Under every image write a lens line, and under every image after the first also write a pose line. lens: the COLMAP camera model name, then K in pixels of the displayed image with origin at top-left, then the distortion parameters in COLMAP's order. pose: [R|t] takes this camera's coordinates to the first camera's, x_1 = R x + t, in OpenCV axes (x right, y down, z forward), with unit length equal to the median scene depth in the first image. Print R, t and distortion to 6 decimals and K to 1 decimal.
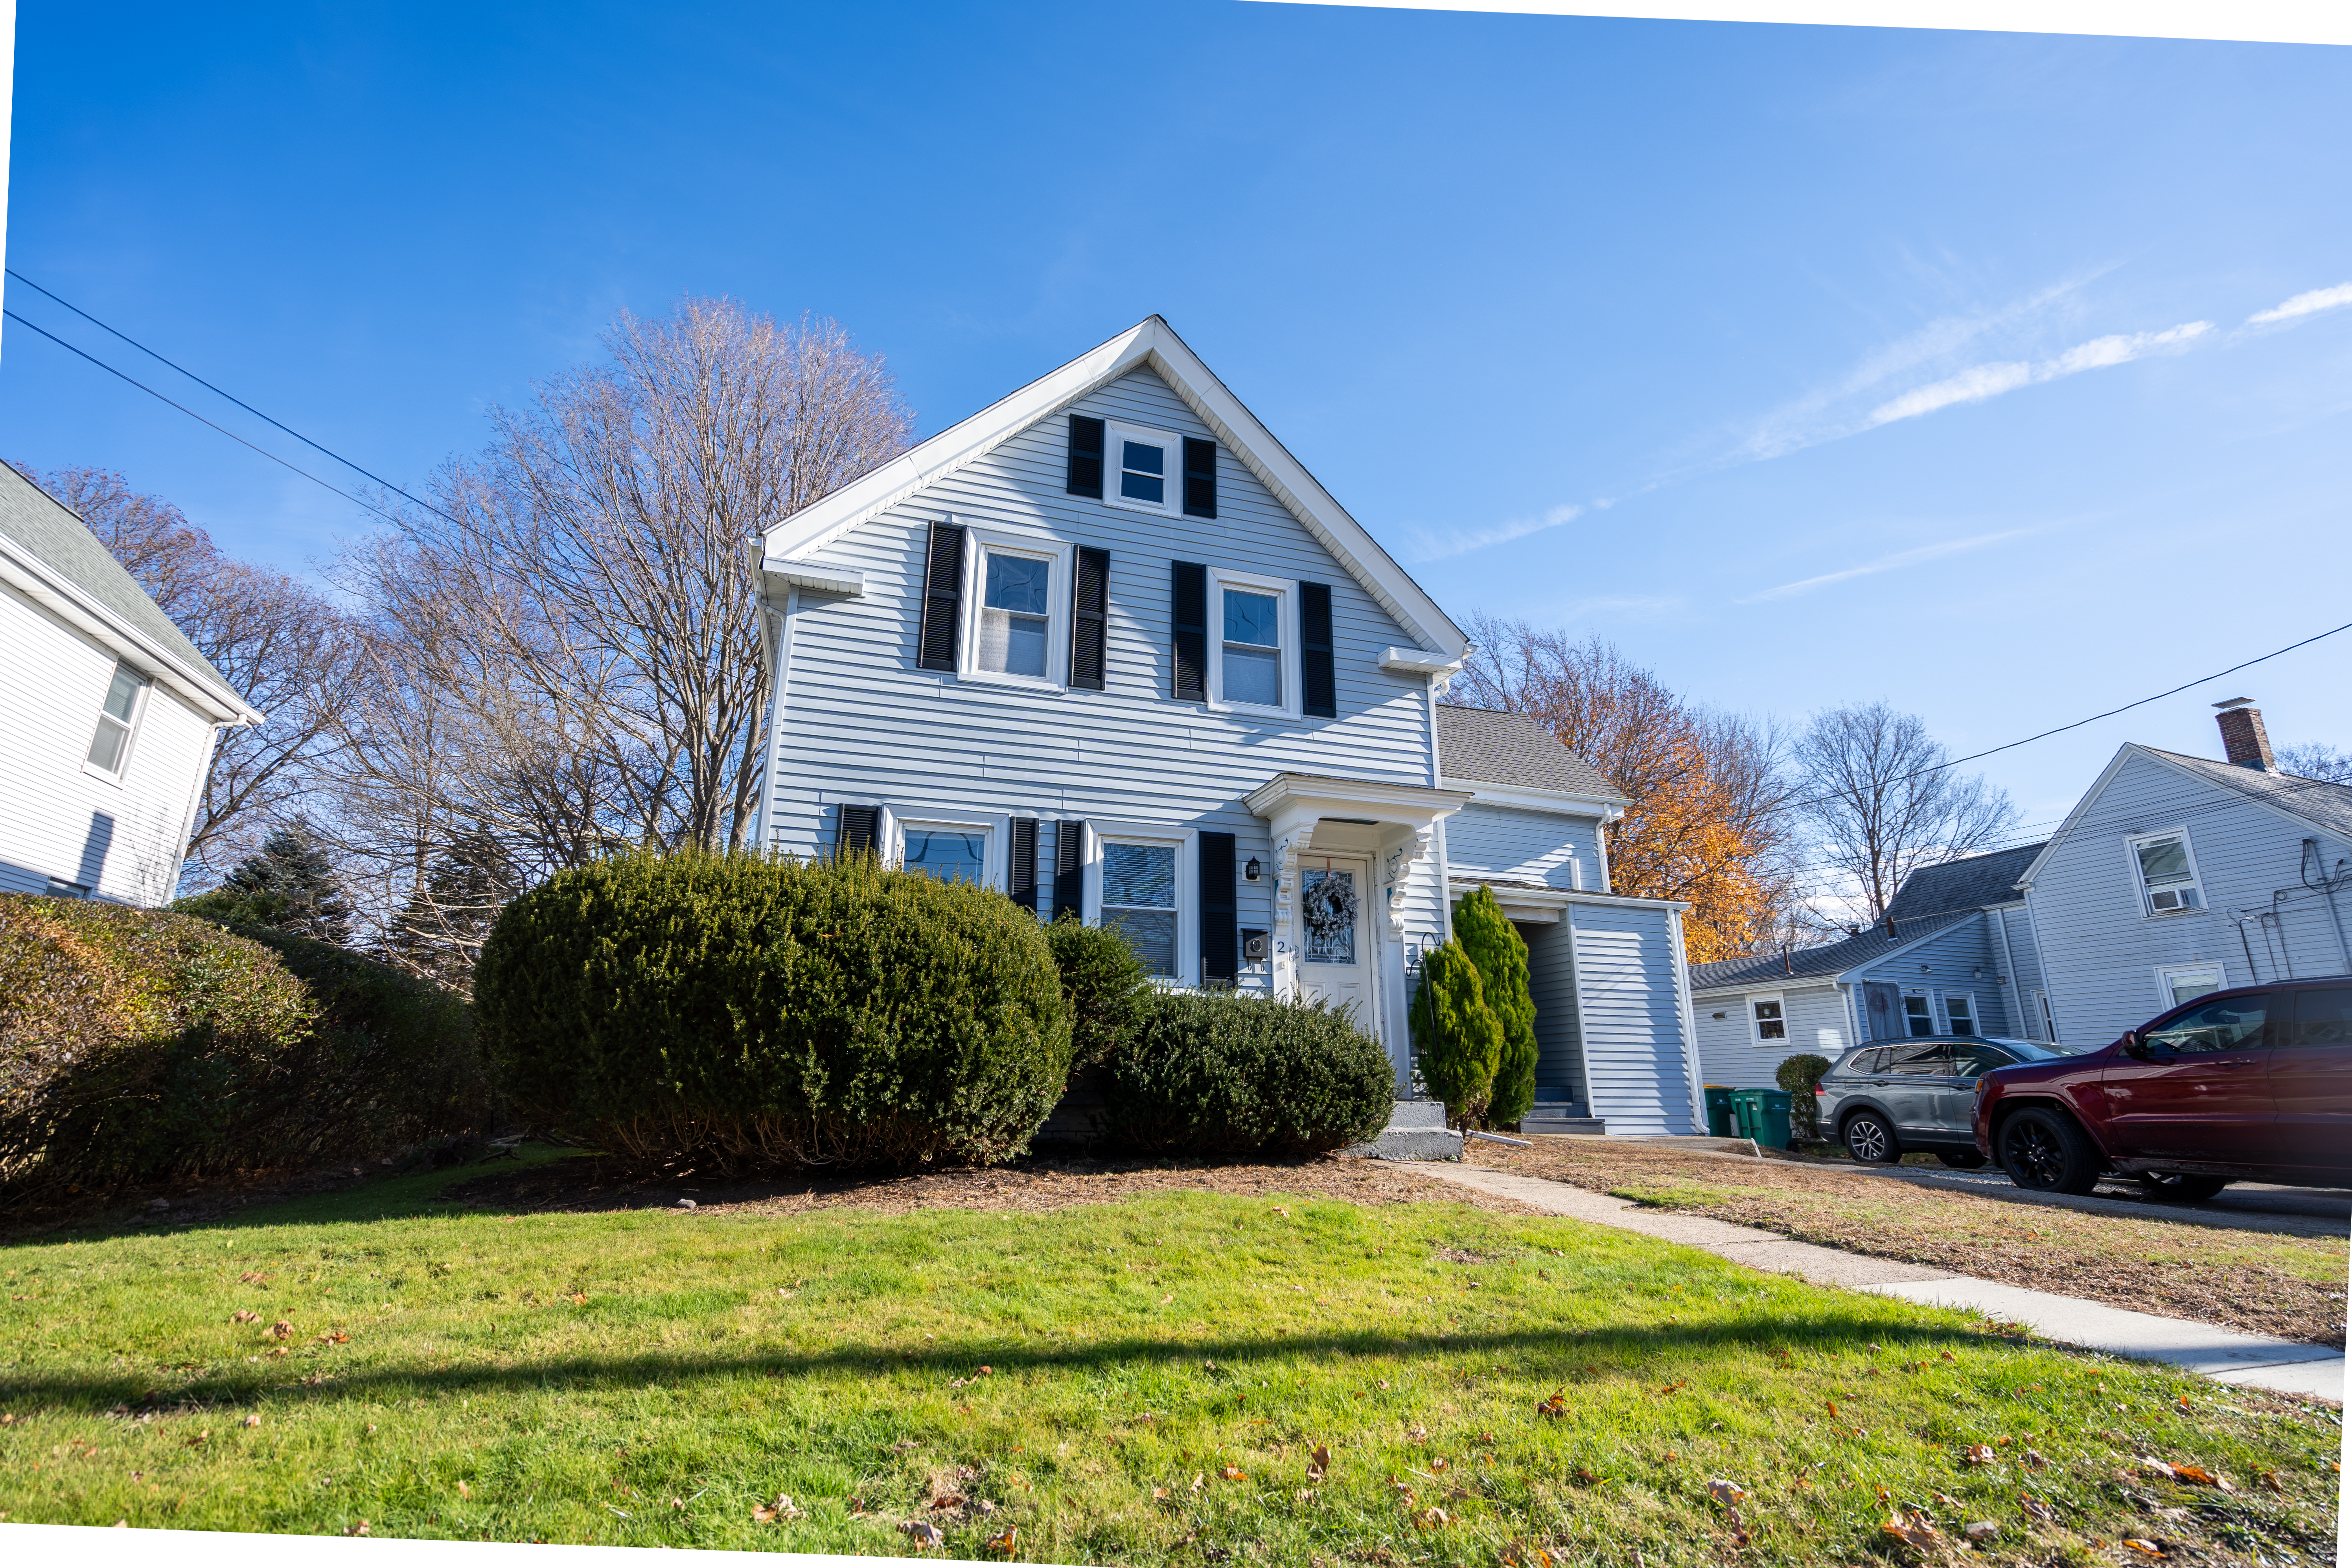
lens RADIAL K [[1065.3, 0, 1170.2], [0, 1065.3, 782.0], [0, 0, 1]] dist [-0.000802, 0.000127]
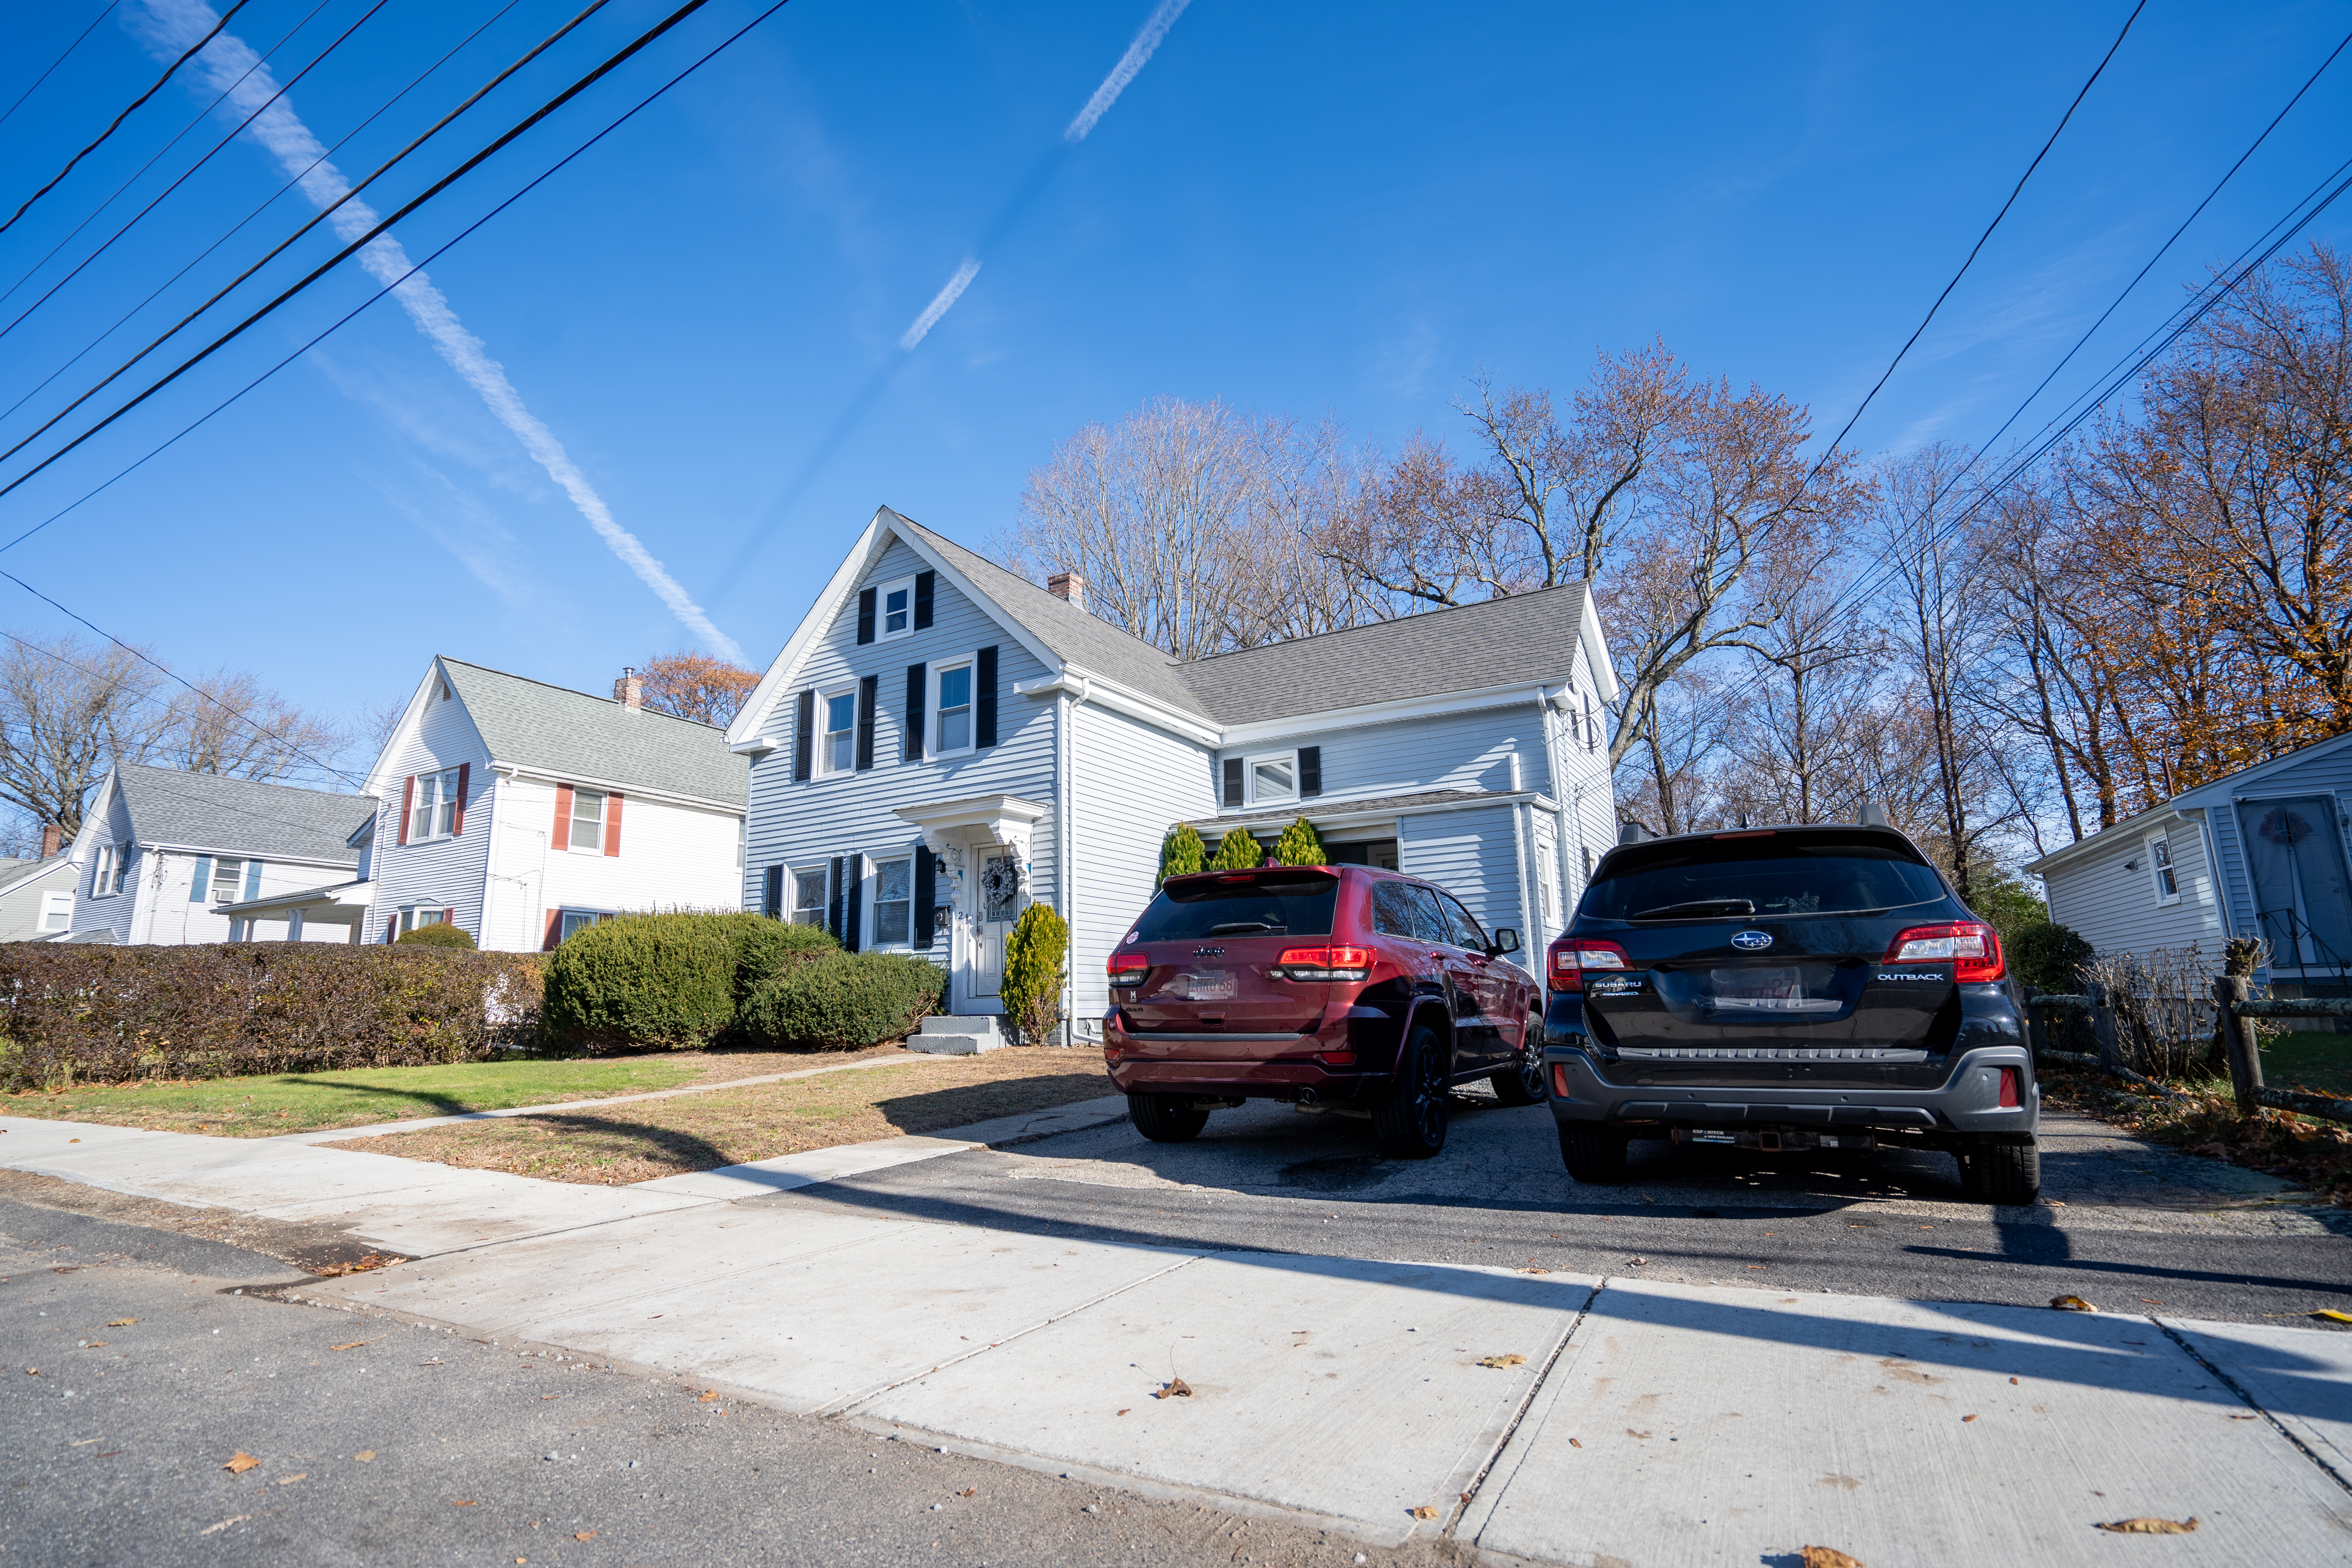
lens RADIAL K [[1065.3, 0, 1166.4], [0, 1065.3, 789.2], [0, 0, 1]] dist [-0.000802, 0.000127]
pose [[0.662122, -0.173279, -0.729088, 1.344165], [0.234241, 0.972007, -0.018287, 0.075303], [0.711847, -0.158674, 0.684176, 0.206229]]
